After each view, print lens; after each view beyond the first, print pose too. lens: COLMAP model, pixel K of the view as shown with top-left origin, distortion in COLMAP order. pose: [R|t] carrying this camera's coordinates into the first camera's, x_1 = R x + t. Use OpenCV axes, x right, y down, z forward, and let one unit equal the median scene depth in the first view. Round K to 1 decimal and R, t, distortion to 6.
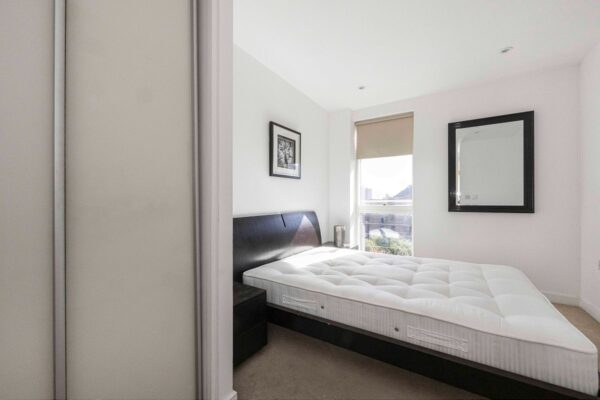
lens RADIAL K [[247.1, 0, 299.0], [0, 247.1, 199.4], [0, 0, 1]] dist [0.018581, 0.000017]
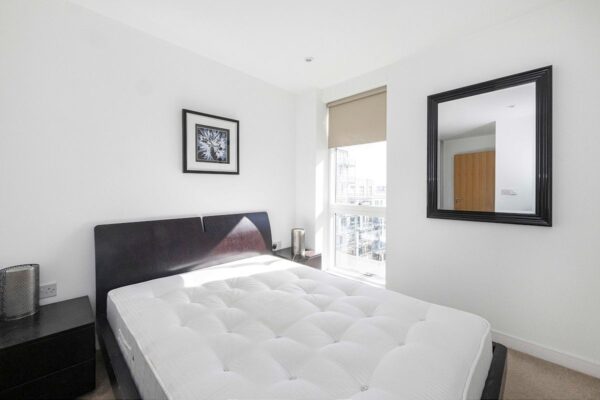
lens RADIAL K [[247.1, 0, 301.3], [0, 247.1, 188.9], [0, 0, 1]] dist [0.018581, 0.000017]
pose [[0.976430, 0.003439, -0.215809, 0.400016], [-0.002032, 0.999975, 0.006742, -0.039572], [0.215827, -0.006144, 0.976412, 0.212814]]
